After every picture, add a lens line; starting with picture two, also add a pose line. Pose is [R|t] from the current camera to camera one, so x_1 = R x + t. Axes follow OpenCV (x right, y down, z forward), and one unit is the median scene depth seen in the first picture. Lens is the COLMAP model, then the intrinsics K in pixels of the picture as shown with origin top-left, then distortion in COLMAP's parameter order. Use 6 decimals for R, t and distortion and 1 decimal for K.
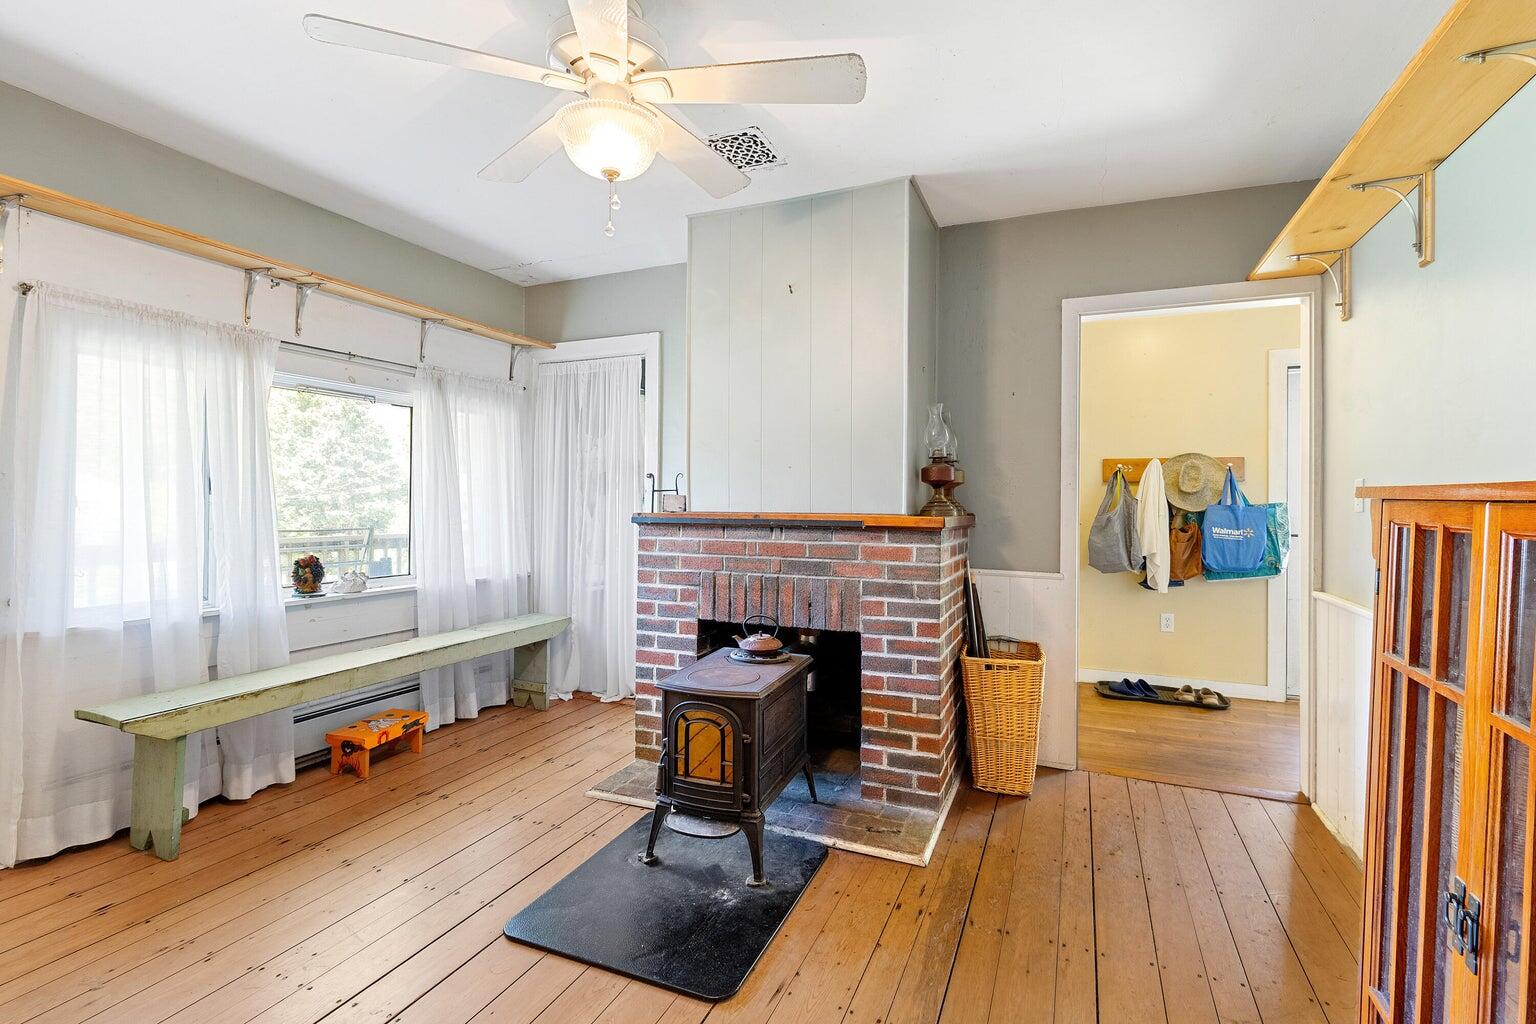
lens RADIAL K [[724.0, 0, 777.1], [0, 724.0, 510.0], [0, 0, 1]] dist [0.001362, 0.000574]
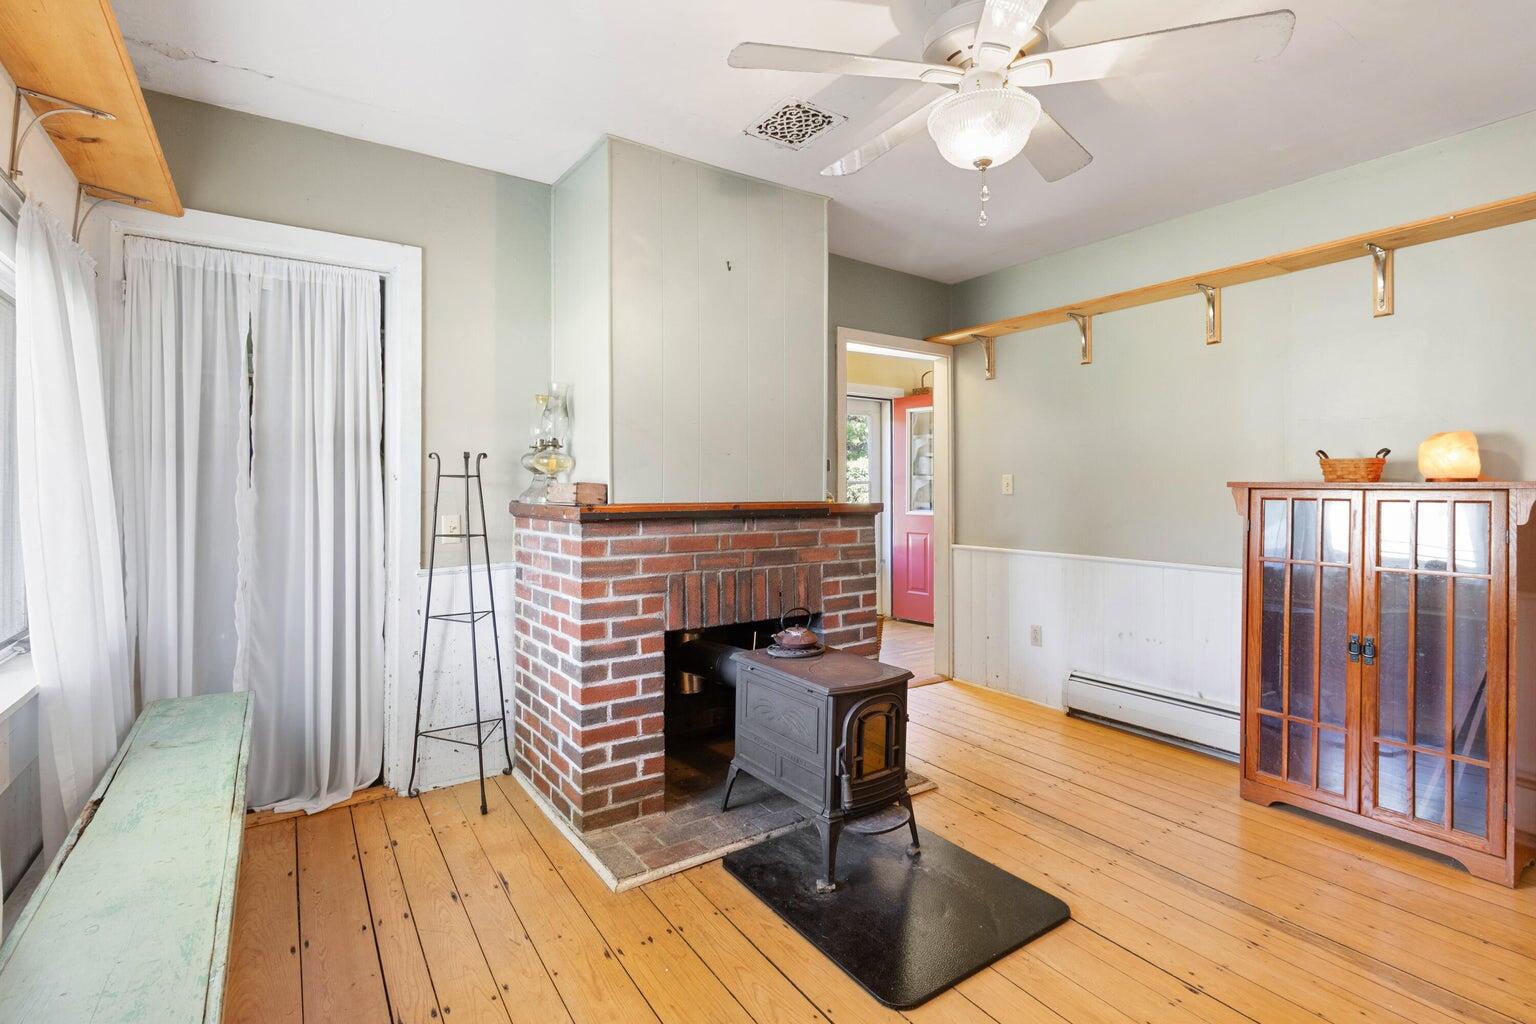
lens RADIAL K [[724.0, 0, 795.5], [0, 724.0, 498.1], [0, 0, 1]] dist [0.001362, 0.000574]
pose [[0.523126, -0.015089, 0.852122, -0.757492], [0.014016, 0.999860, 0.009101, -0.009615], [-0.852140, 0.007183, 0.523265, 0.438749]]
